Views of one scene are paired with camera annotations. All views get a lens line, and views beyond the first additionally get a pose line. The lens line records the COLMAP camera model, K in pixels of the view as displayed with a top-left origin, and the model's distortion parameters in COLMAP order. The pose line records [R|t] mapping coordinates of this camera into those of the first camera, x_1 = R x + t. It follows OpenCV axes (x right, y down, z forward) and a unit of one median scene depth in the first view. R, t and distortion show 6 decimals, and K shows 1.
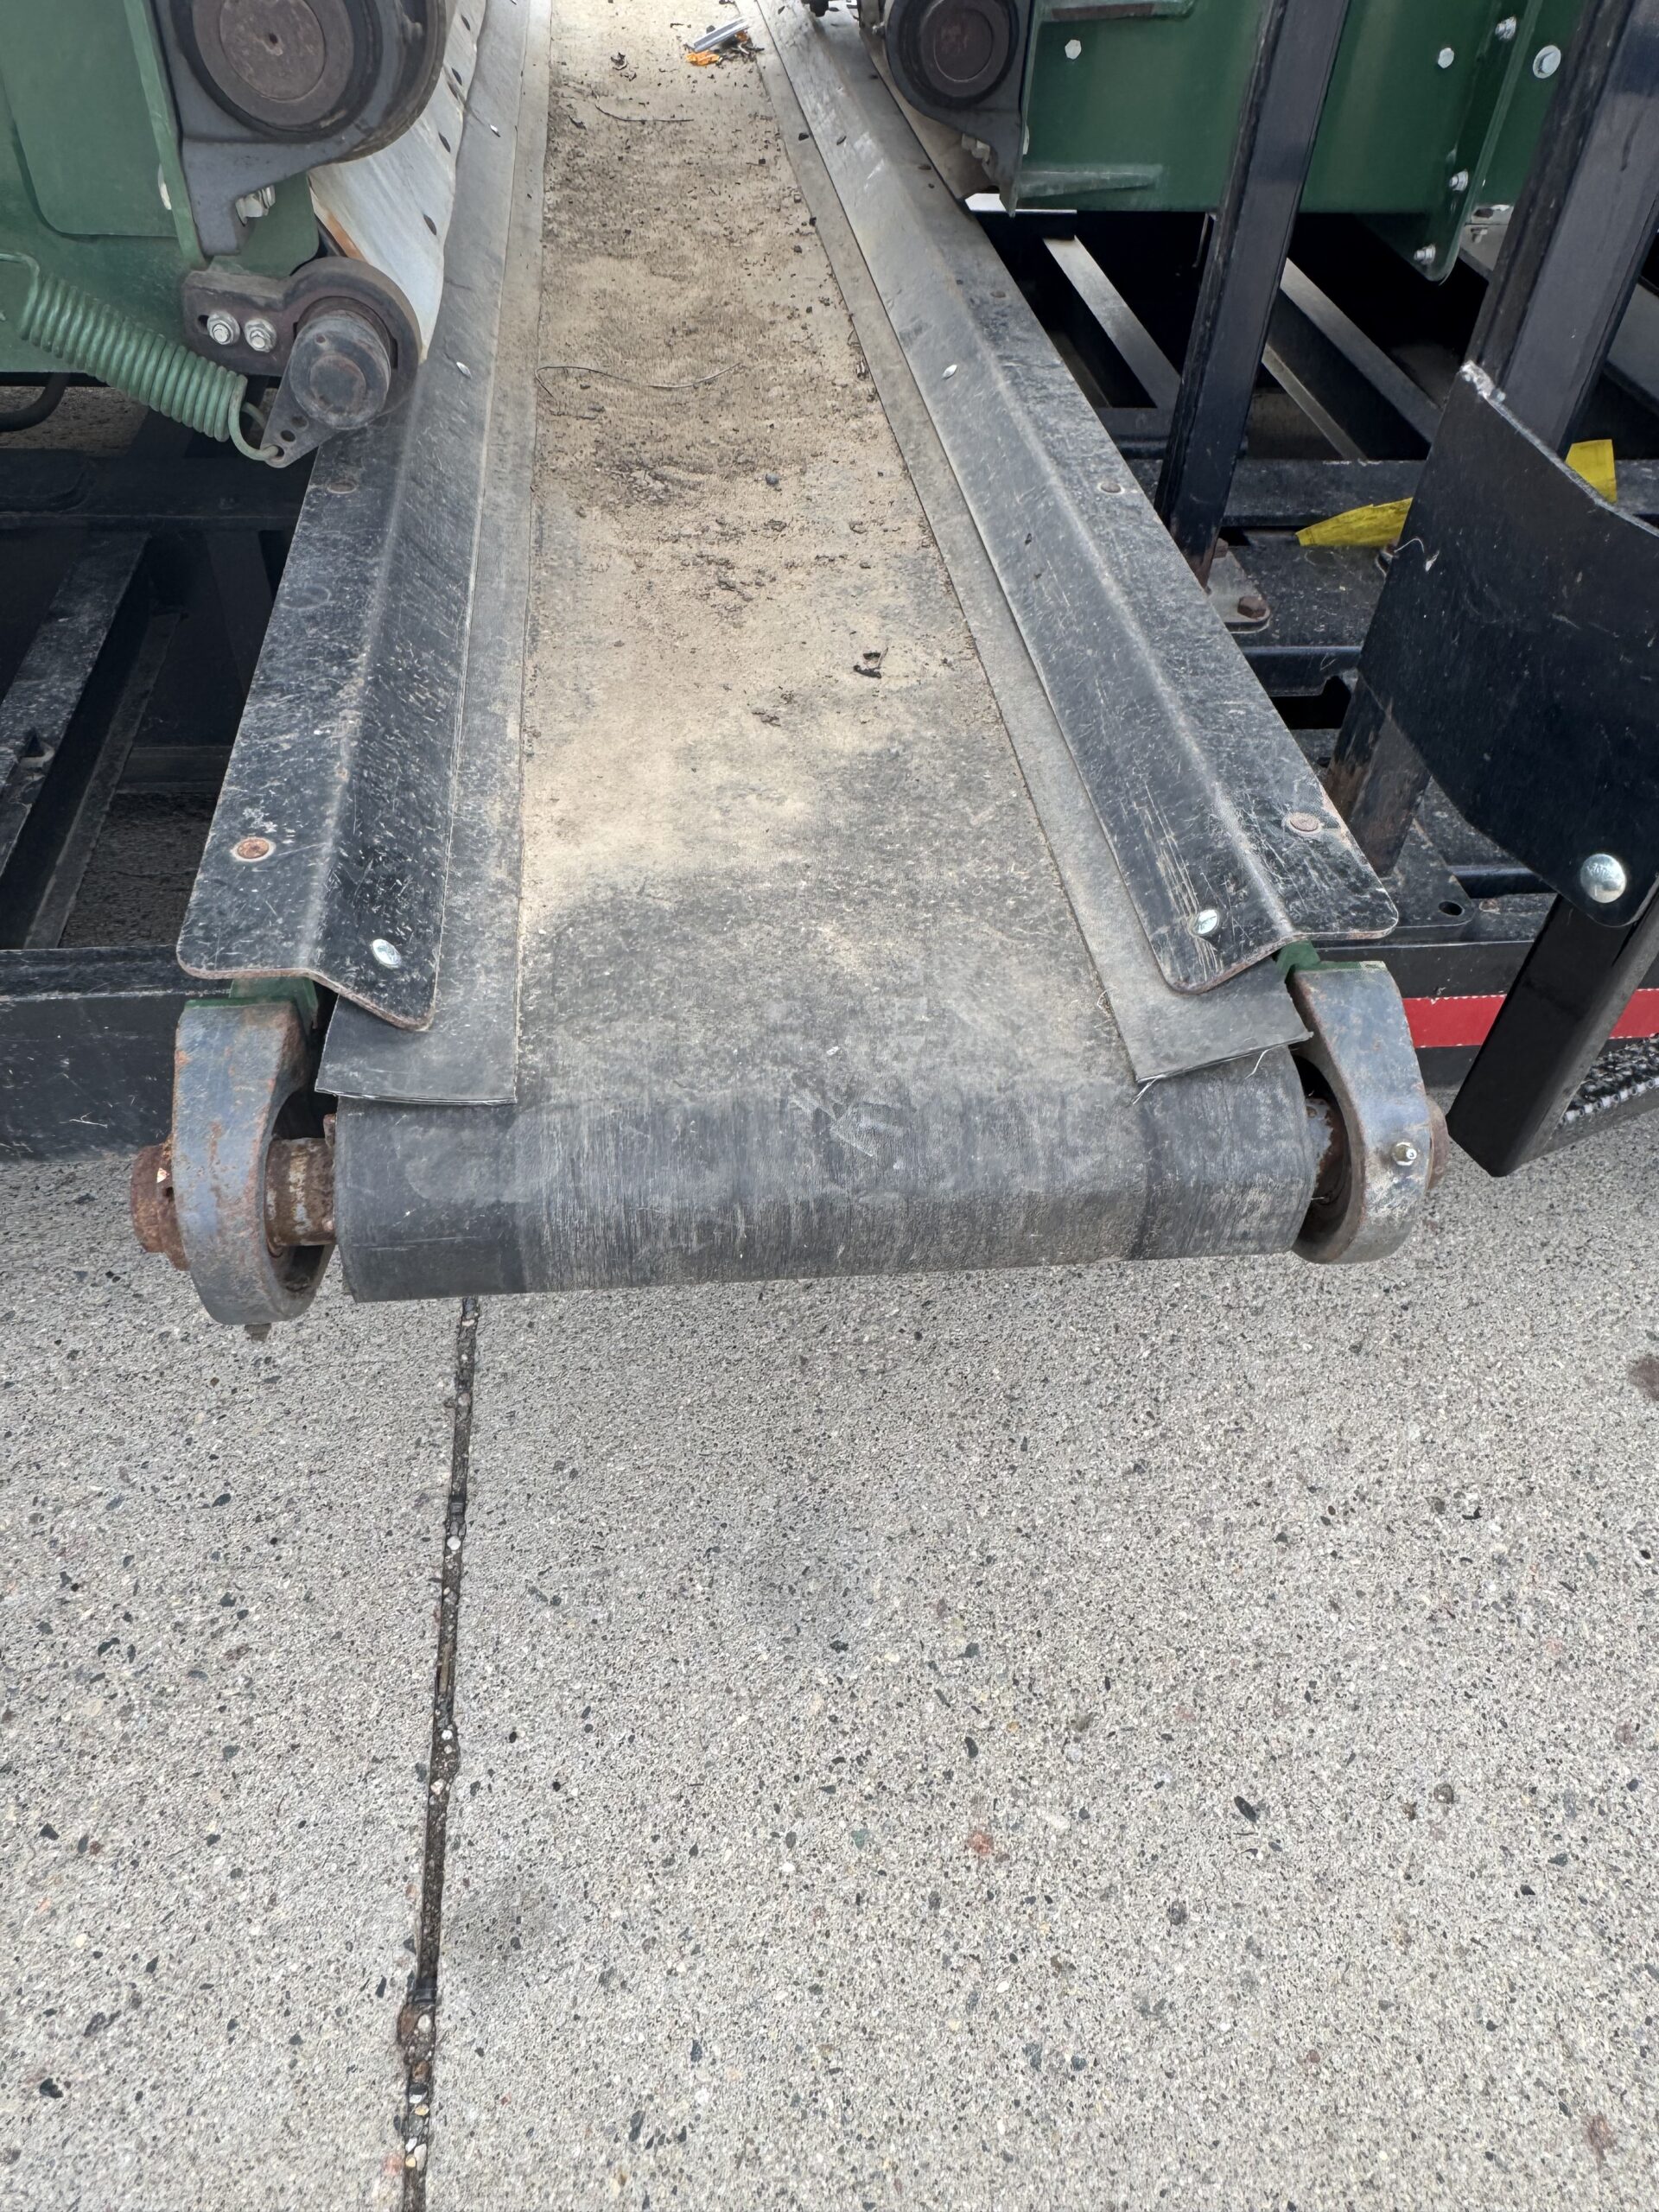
lens RADIAL K [[1490.5, 0, 825.6], [0, 1490.5, 1094.0], [0, 0, 1]] dist [-0.000569, 0.000874]
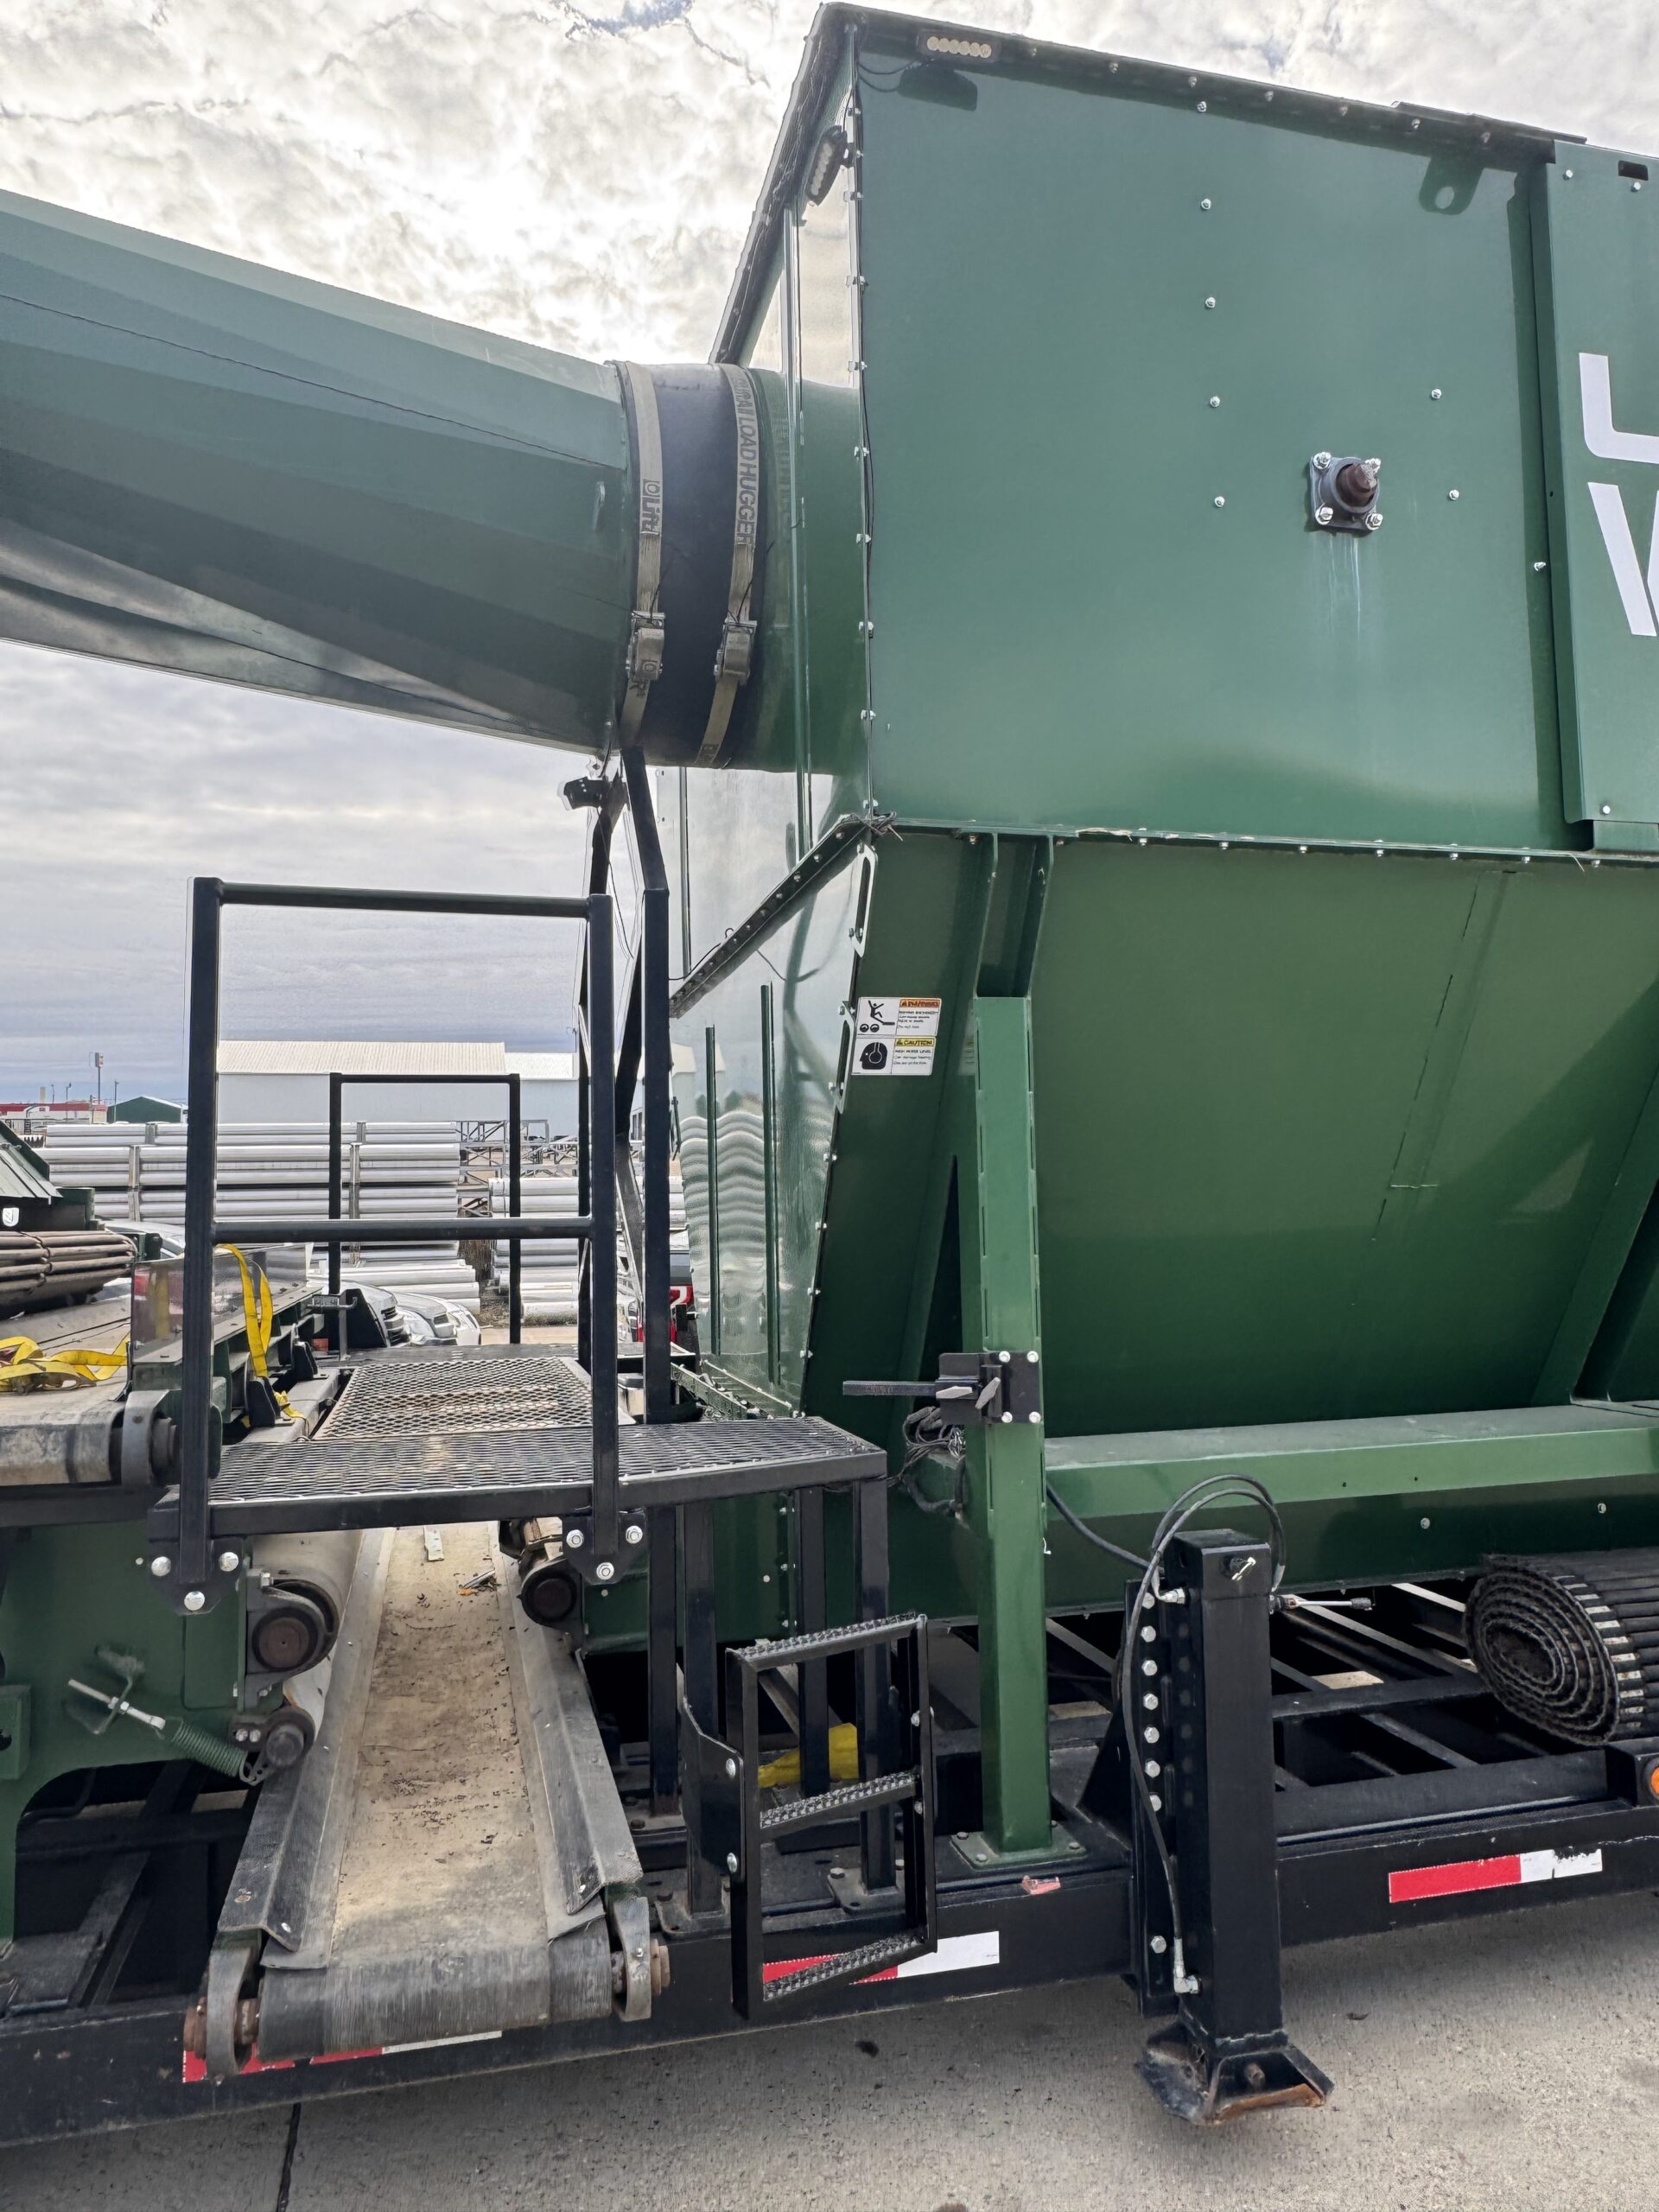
lens RADIAL K [[1490.5, 0, 822.6], [0, 1490.5, 1122.7], [0, 0, 1]] dist [-0.000569, 0.000874]
pose [[0.989292, -0.057361, 0.134206, 0.333764], [0.139224, 0.646826, -0.749822, 0.922159], [-0.043798, 0.760478, 0.647885, -1.611061]]
